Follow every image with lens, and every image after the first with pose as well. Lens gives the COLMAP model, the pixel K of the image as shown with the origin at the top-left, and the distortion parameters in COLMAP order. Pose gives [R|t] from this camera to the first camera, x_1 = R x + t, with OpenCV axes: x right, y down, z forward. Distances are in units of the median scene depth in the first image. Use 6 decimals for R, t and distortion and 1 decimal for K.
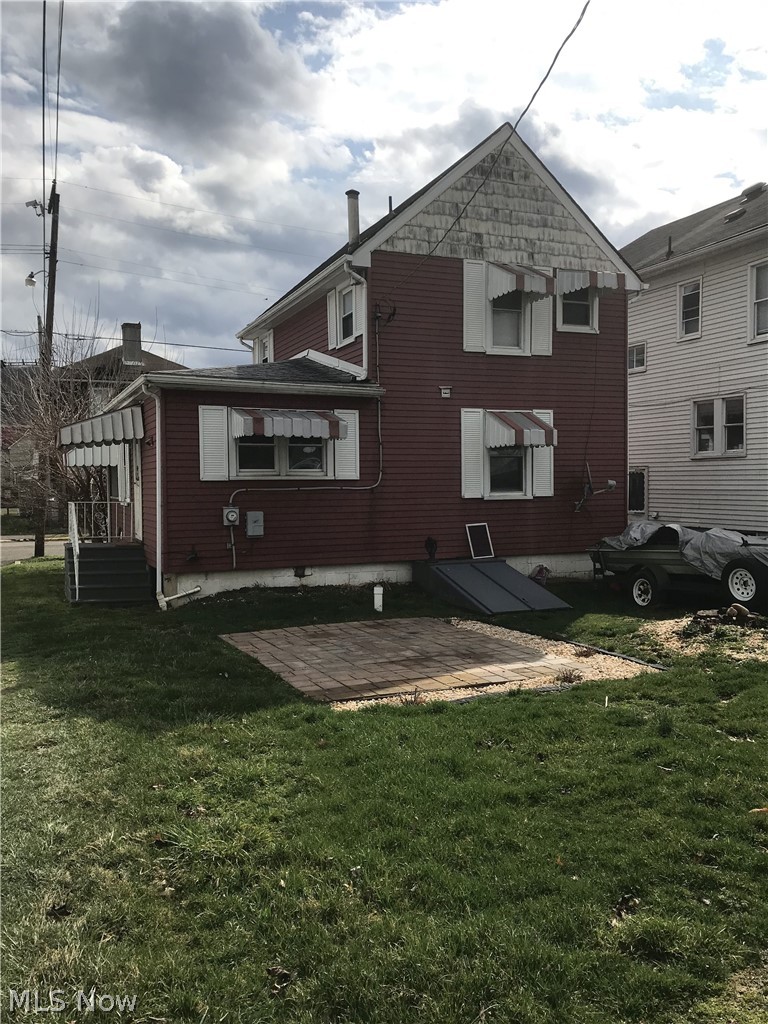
lens RADIAL K [[831.3, 0, 383.4], [0, 831.3, 510.6], [0, 0, 1]] dist [0.010457, -0.010495]
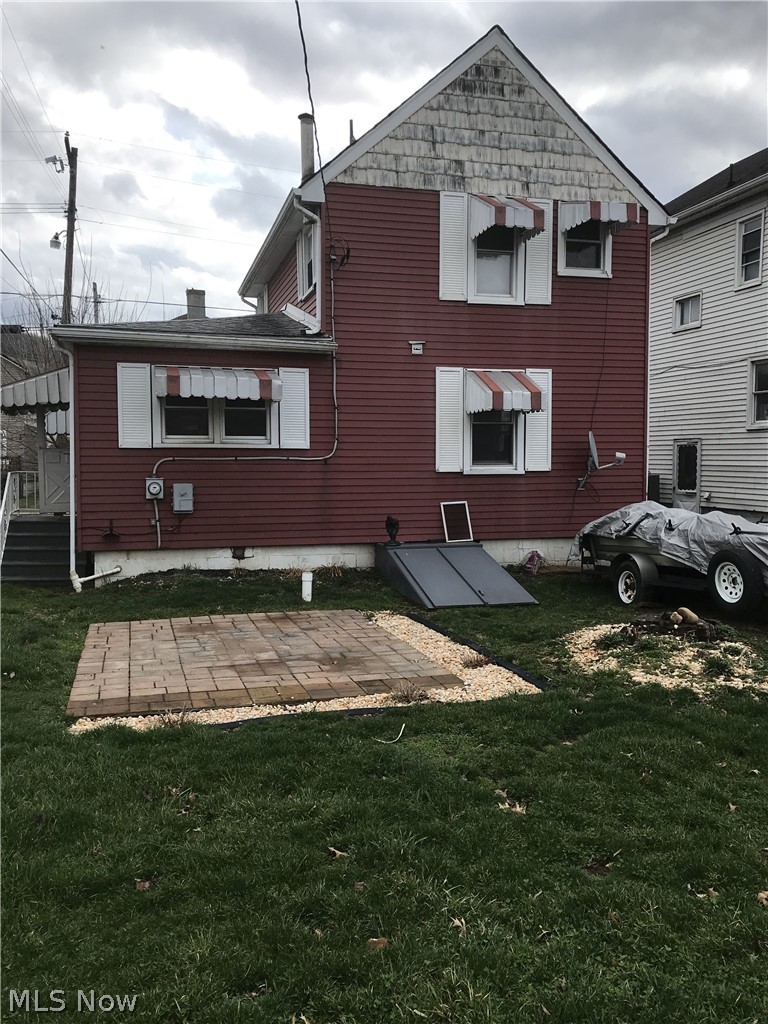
lens RADIAL K [[869.1, 0, 381.0], [0, 869.1, 508.6], [0, 0, 1]] dist [-0.003120, 0.021088]
pose [[0.991070, 0.016816, -0.132275, 0.161088], [-0.013777, 0.999621, 0.023852, 0.002557], [0.132626, -0.021817, 0.990926, 0.102647]]
